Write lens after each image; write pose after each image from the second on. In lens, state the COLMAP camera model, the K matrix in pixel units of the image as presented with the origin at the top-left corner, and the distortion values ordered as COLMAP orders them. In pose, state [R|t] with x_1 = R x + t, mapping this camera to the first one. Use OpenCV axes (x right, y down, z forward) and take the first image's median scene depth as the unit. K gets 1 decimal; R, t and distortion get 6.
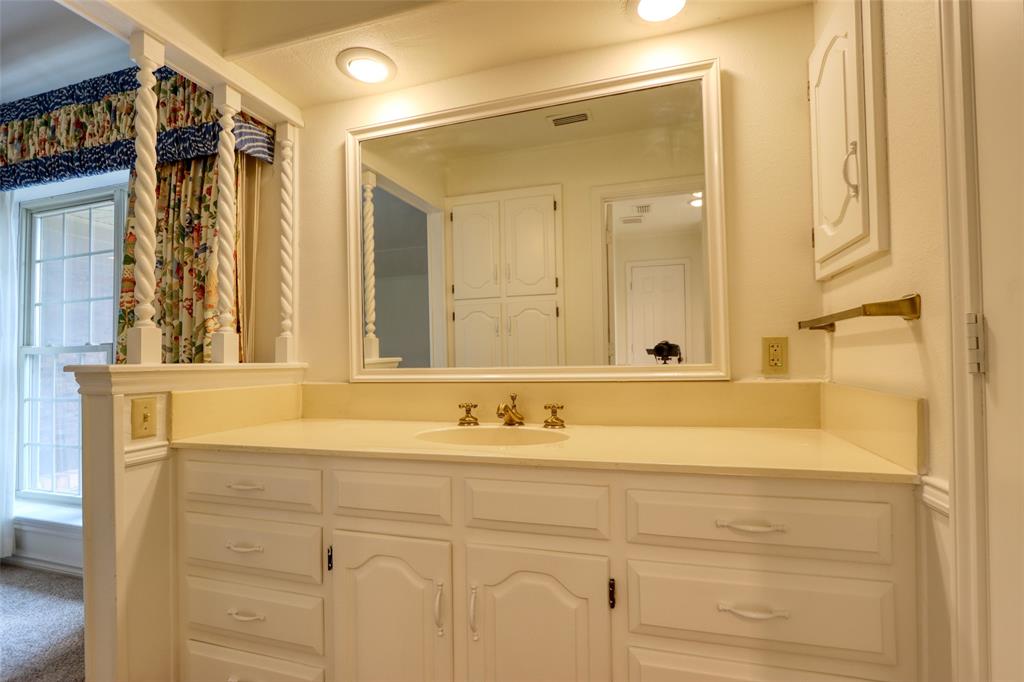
lens RADIAL K [[496.2, 0, 515.9], [0, 496.2, 349.6], [0, 0, 1]] dist [-0.016256, 0.002471]
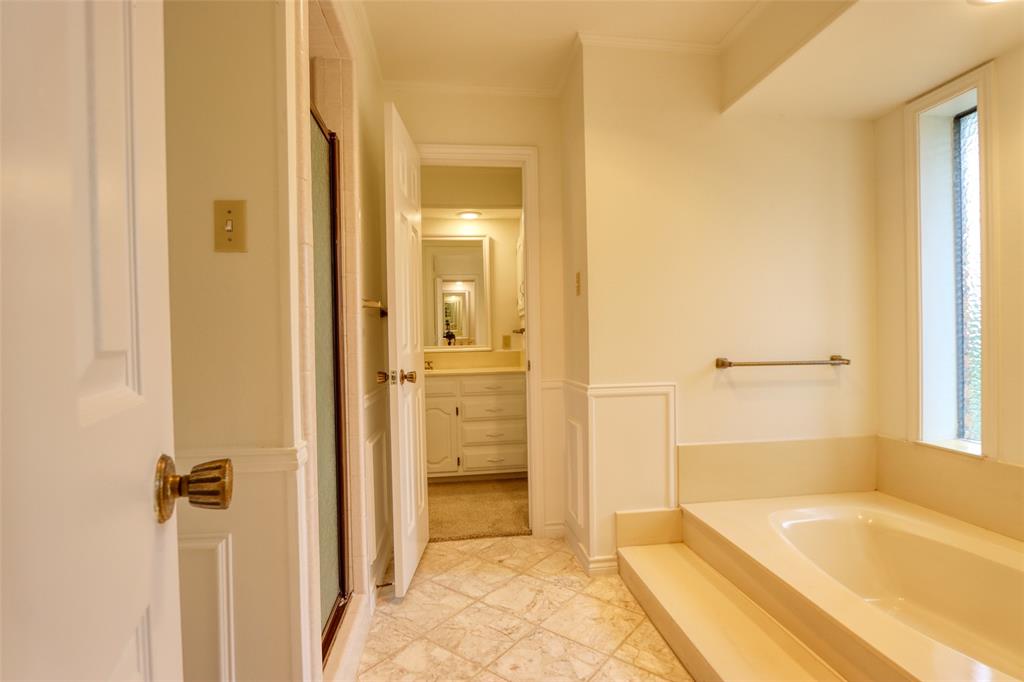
lens RADIAL K [[496.2, 0, 515.9], [0, 496.2, 349.6], [0, 0, 1]] dist [-0.016256, 0.002471]
pose [[0.915930, -0.007023, 0.401276, -0.598332], [0.000779, 0.999876, 0.015721, 0.011755], [-0.401337, -0.014086, 0.915822, -1.706063]]
